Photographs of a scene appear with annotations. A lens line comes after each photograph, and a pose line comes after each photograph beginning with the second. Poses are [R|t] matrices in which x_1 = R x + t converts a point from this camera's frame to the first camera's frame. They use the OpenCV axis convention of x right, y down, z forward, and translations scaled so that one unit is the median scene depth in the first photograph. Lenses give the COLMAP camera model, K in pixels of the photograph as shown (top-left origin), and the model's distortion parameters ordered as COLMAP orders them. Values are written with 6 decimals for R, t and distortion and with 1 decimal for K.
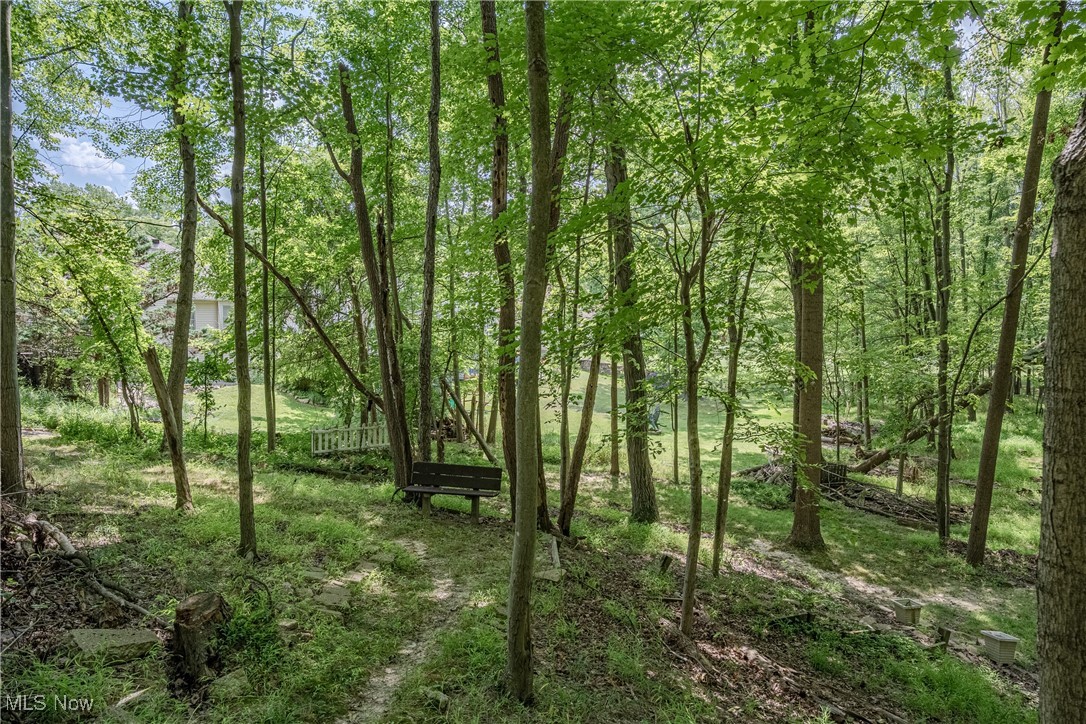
lens RADIAL K [[655.6, 0, 542.0], [0, 655.6, 363.8], [0, 0, 1]] dist [-0.003725, -0.000289]
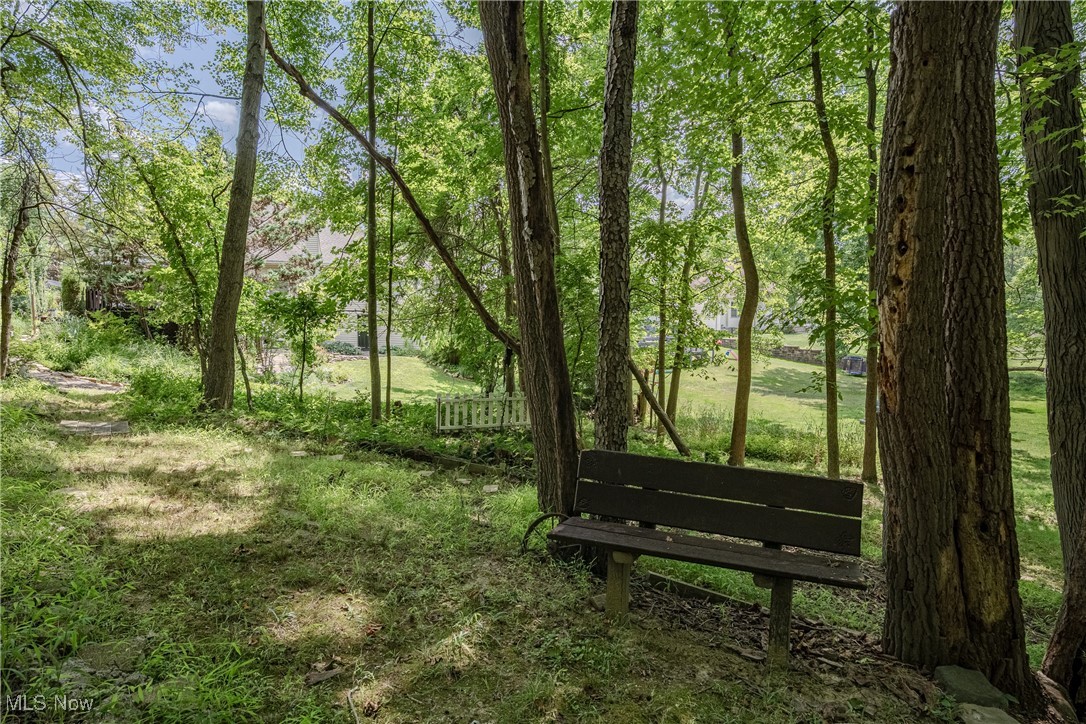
lens RADIAL K [[598.8, 0, 542.6], [0, 598.8, 356.2], [0, 0, 1]] dist [-0.001682, -0.000027]
pose [[0.971244, 0.013448, -0.237706, -0.076373], [-0.015007, 0.999876, -0.004752, 0.055269], [0.237612, 0.008183, 0.971326, 0.371186]]
